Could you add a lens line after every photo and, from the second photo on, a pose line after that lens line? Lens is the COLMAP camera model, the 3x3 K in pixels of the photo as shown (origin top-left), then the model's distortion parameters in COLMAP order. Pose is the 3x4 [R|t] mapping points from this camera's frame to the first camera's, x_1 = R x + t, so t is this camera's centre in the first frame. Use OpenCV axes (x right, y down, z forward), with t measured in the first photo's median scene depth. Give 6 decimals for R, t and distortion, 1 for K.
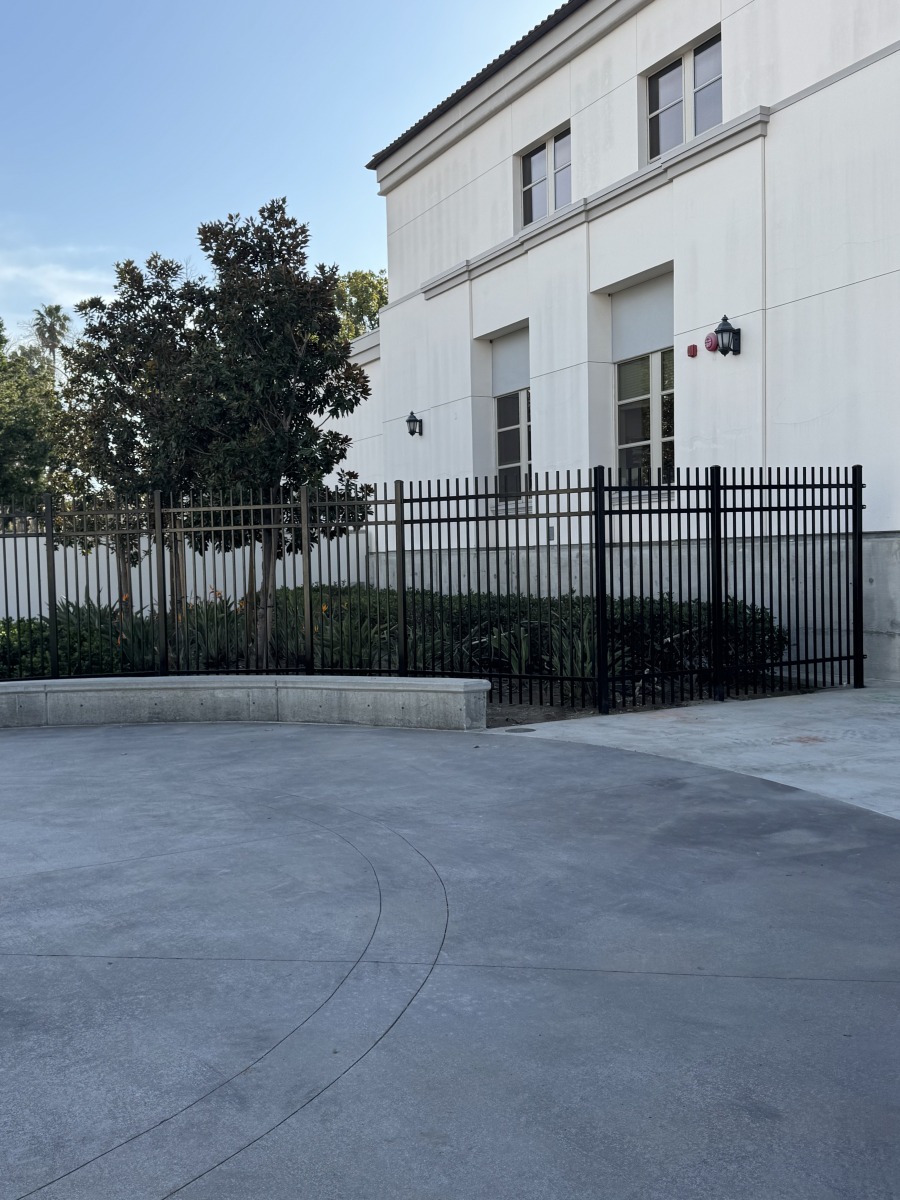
lens RADIAL K [[1132.6, 0, 447.6], [0, 1132.6, 605.5], [0, 0, 1]] dist [0.025921, 0.000000]
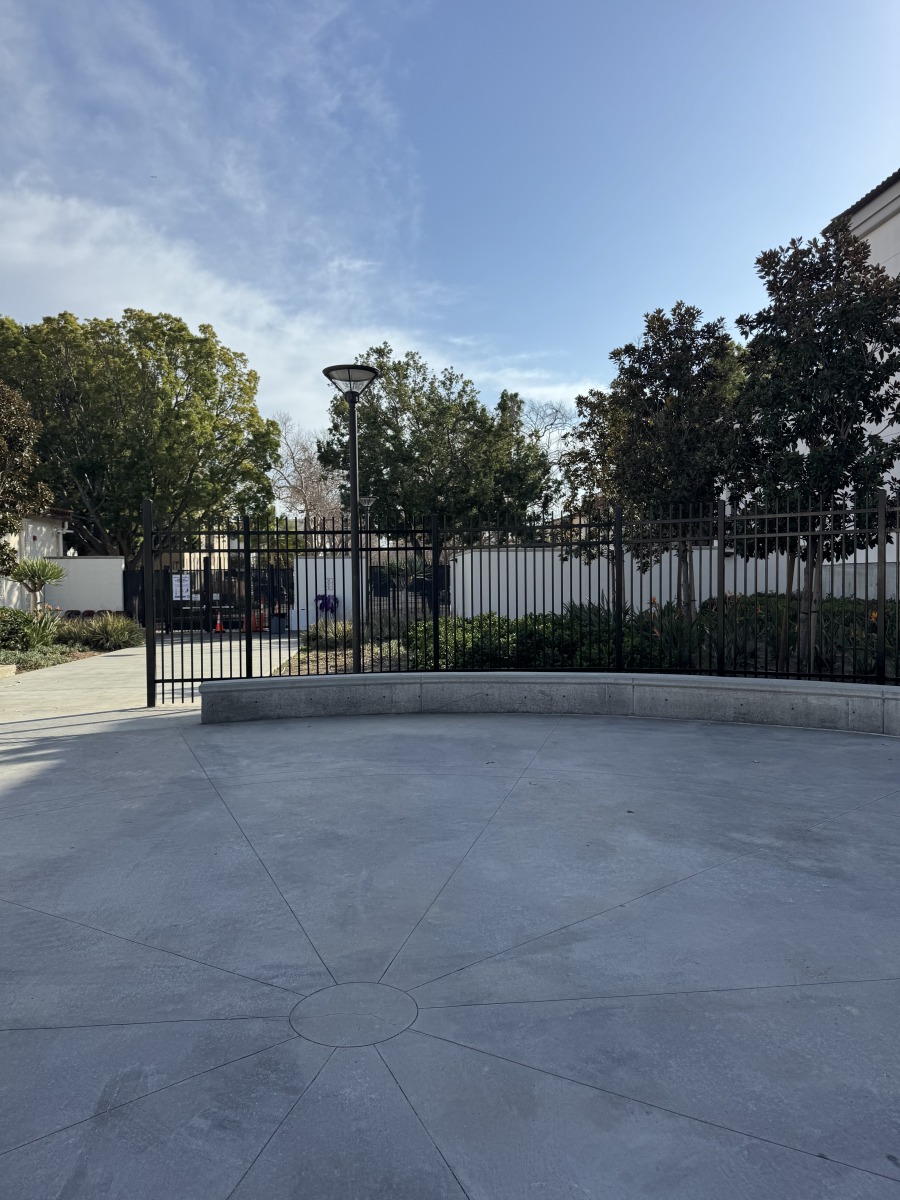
lens RADIAL K [[825.0, 0, 451.0], [0, 825.0, 593.6], [0, 0, 1]] dist [0.018842, -0.009364]
pose [[0.925864, 0.028794, -0.376758, -0.221719], [-0.035673, 0.999300, -0.011292, 0.005318], [0.376169, 0.023895, 0.926243, 0.213908]]
